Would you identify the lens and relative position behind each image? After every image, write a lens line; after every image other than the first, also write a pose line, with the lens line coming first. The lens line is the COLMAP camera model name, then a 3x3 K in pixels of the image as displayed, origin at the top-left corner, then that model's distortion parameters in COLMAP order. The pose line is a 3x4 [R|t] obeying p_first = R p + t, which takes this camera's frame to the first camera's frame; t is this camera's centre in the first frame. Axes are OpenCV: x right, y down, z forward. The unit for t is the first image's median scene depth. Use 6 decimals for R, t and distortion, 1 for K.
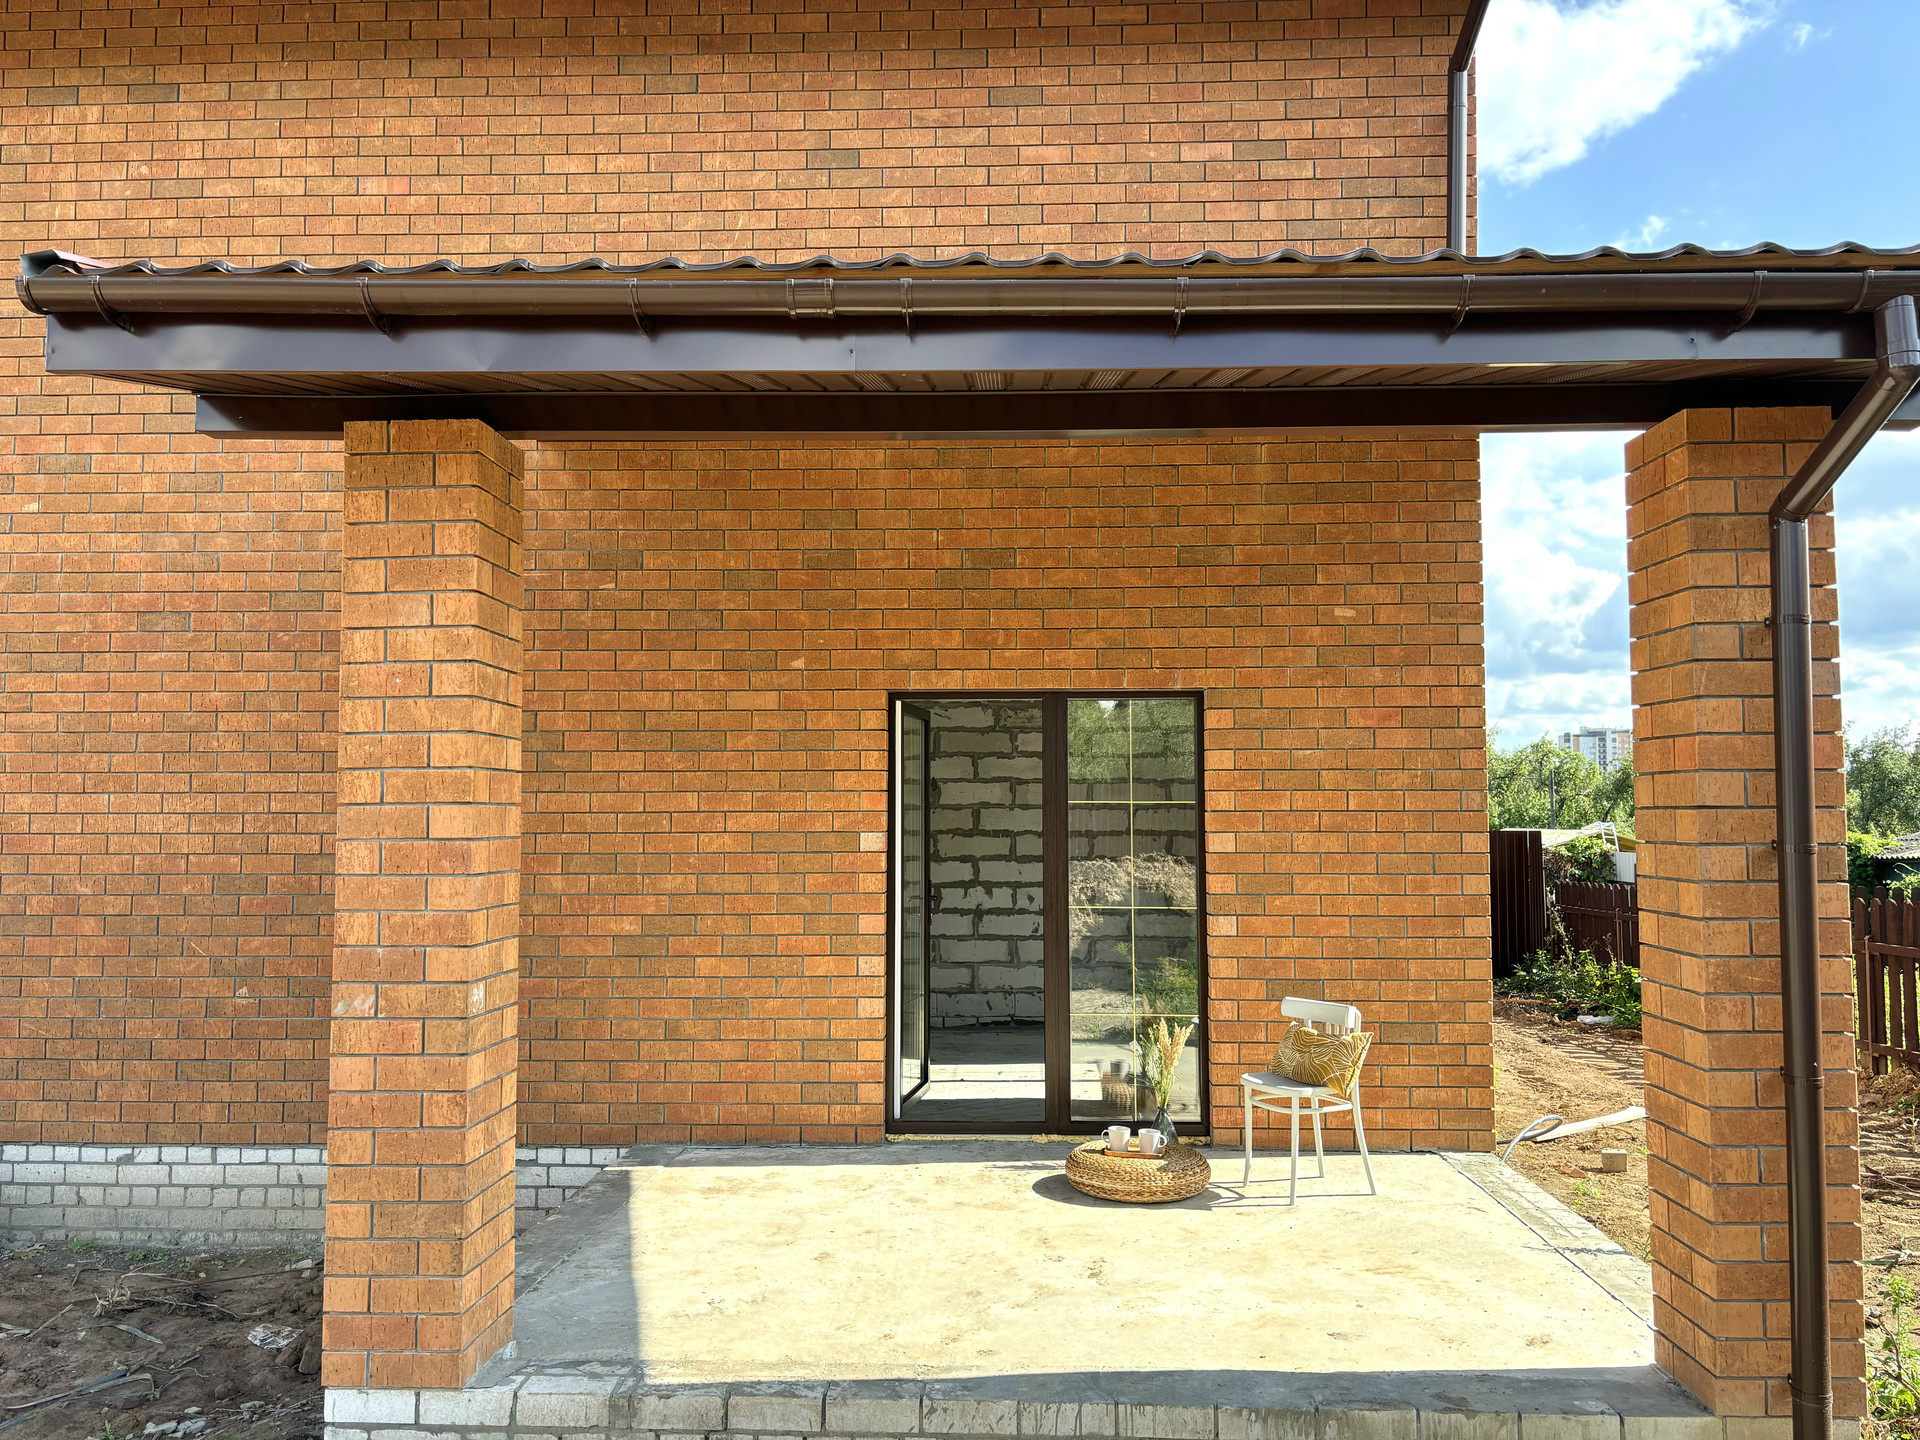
lens RADIAL K [[1495.5, 0, 974.0], [0, 1495.5, 738.6], [0, 0, 1]] dist [0.035985, -0.042121]
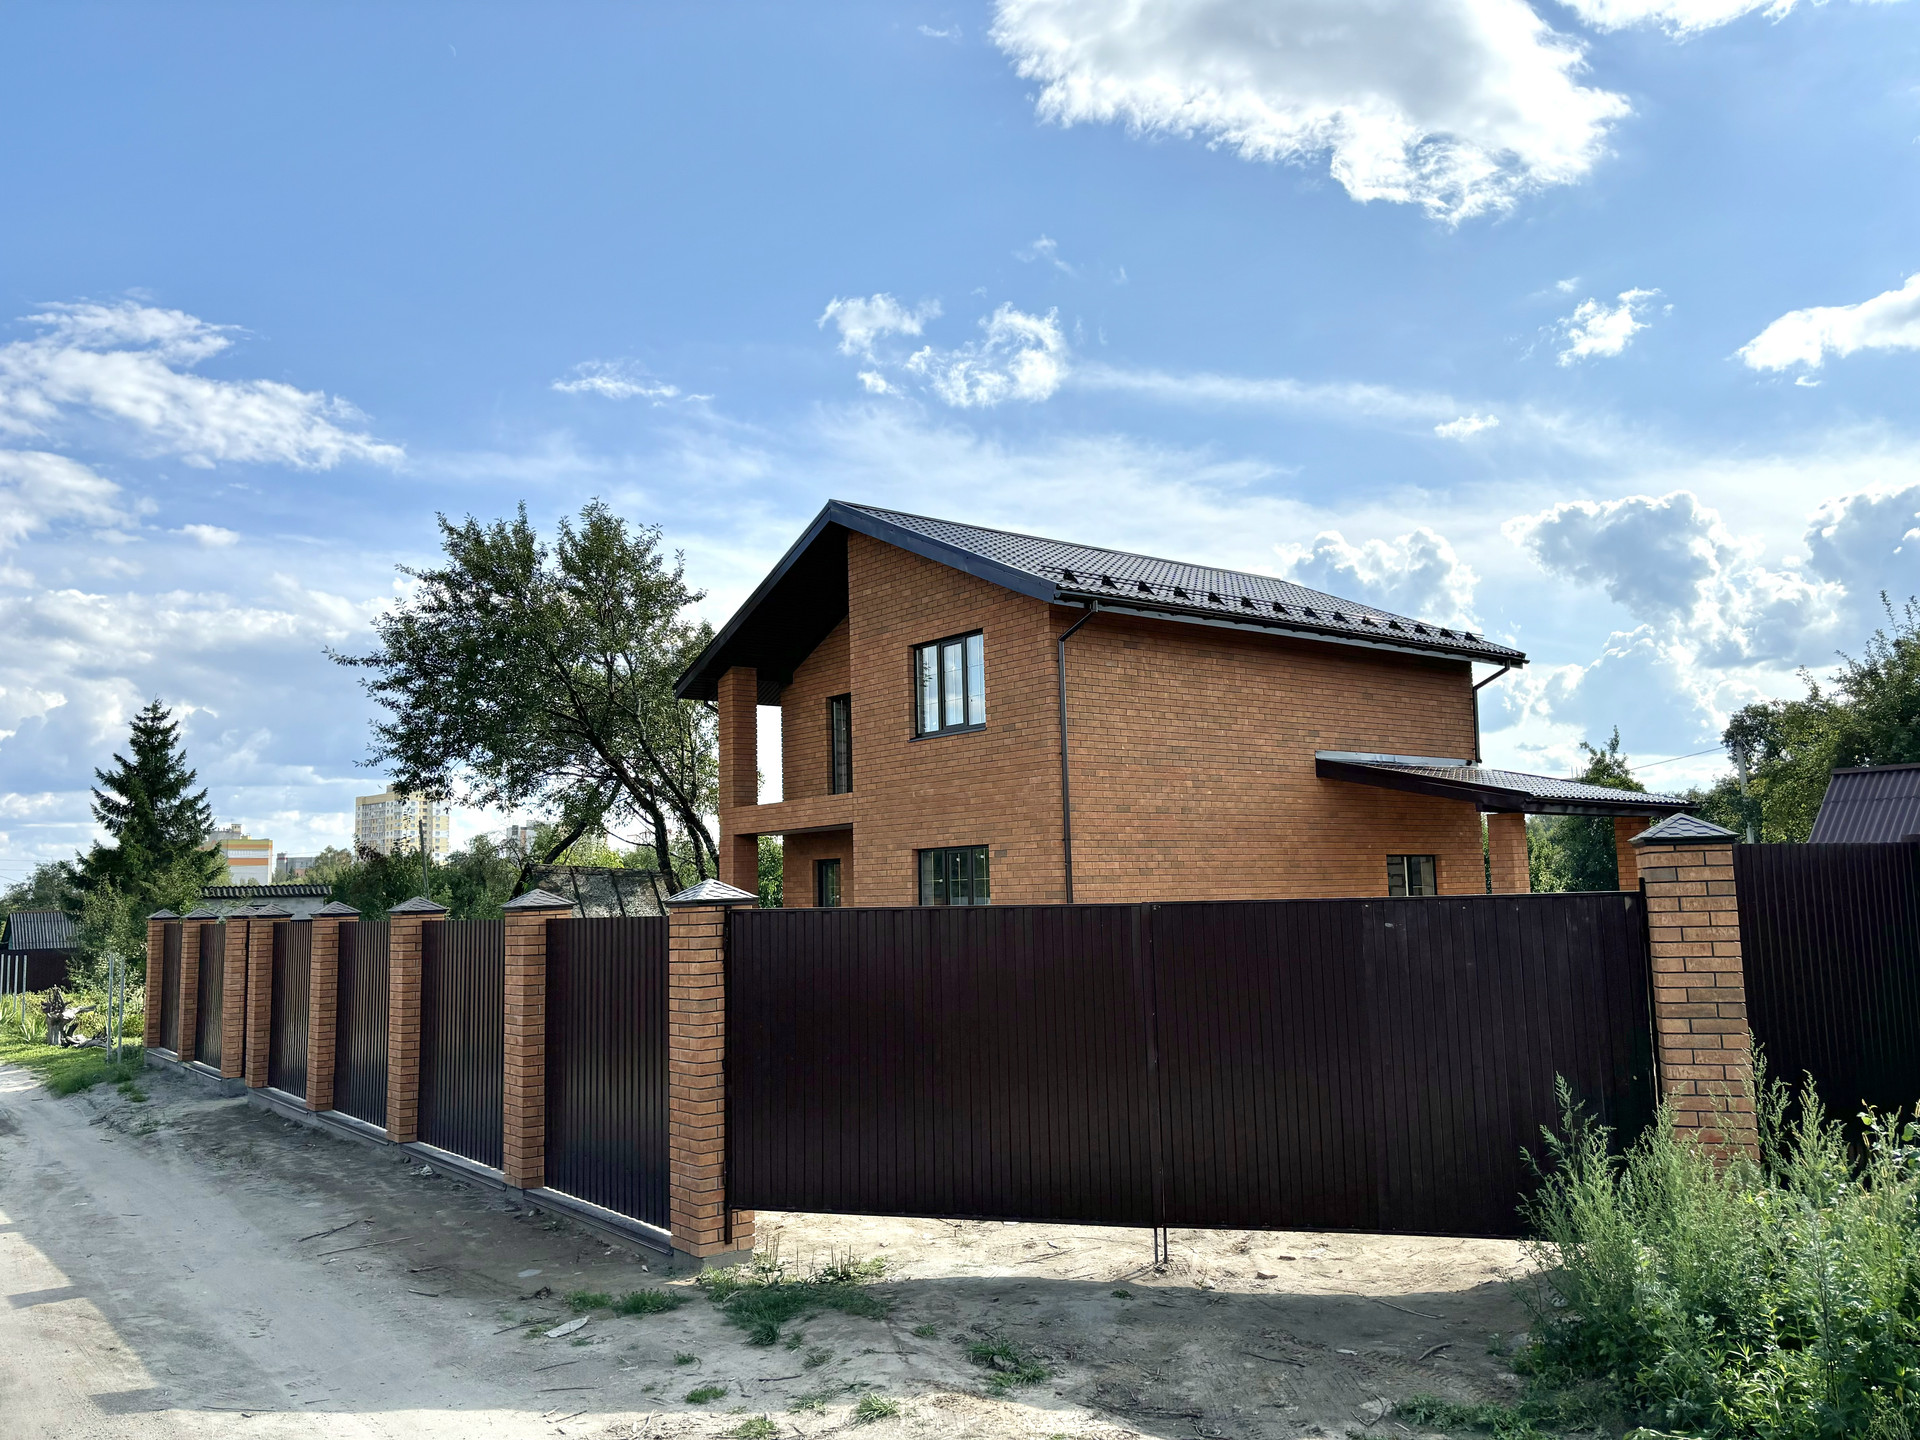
lens RADIAL K [[1495.5, 0, 922.7], [0, 1495.5, 697.3], [0, 0, 1]] dist [0.035985, -0.042121]
pose [[0.770154, 0.066776, 0.634354, -3.080604], [-0.010817, 0.995729, -0.091684, -0.063905], [-0.637767, 0.063749, 0.767587, -0.977226]]
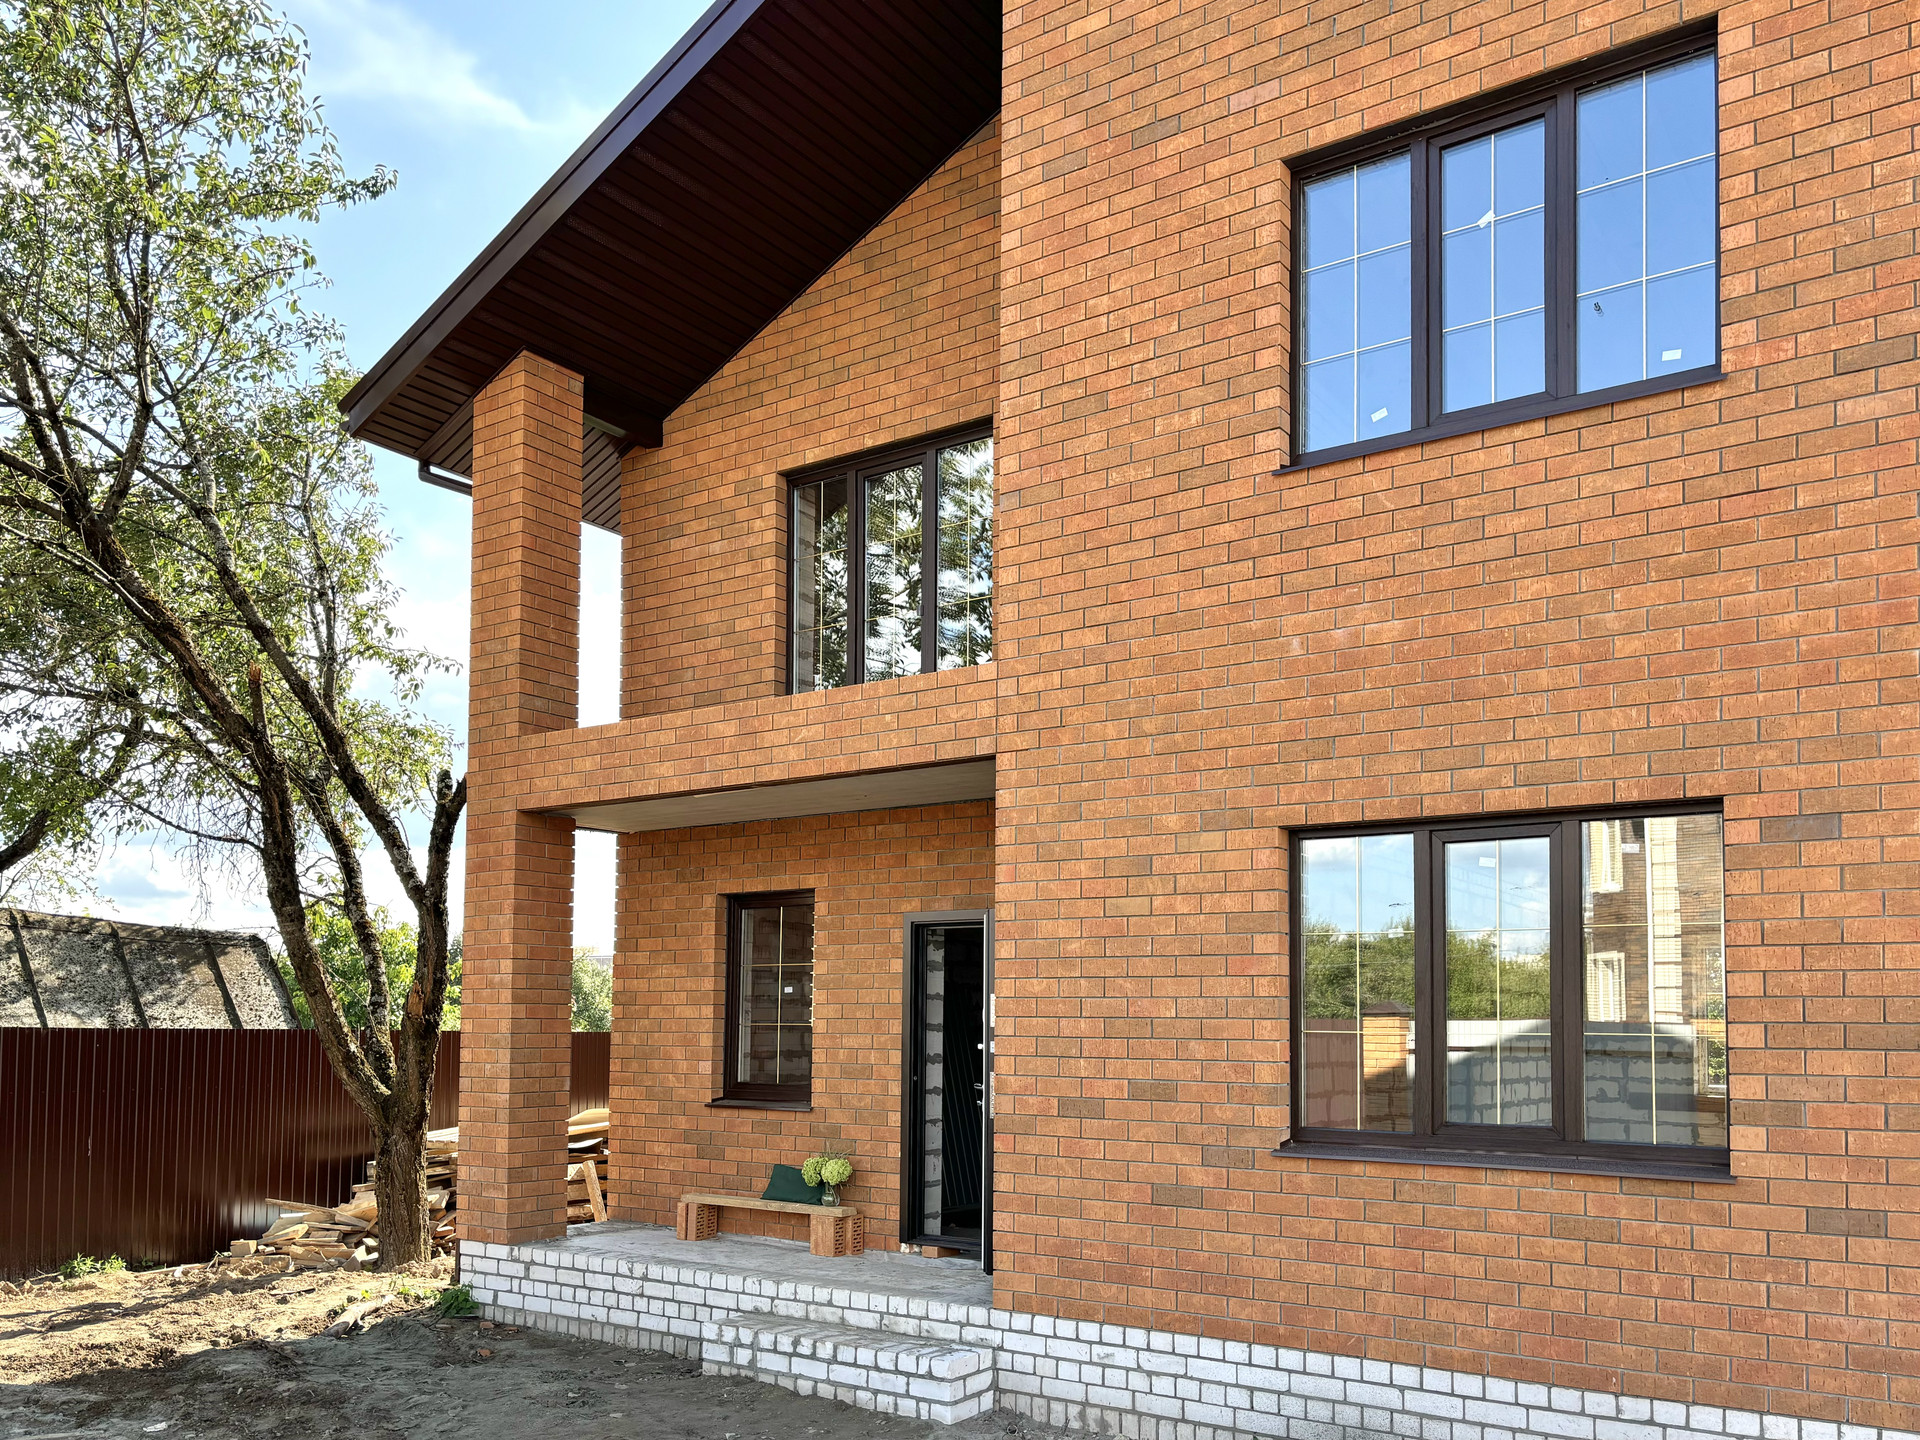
lens RADIAL K [[1492.5, 0, 899.4], [0, 1492.5, 949.9], [0, 0, 1]] dist [0.027519, -0.016499]
pose [[0.540798, 0.051662, 0.839564, -2.001244], [-0.052445, 0.998241, -0.027644, 0.084665], [-0.839516, -0.029081, 0.542556, 1.169079]]
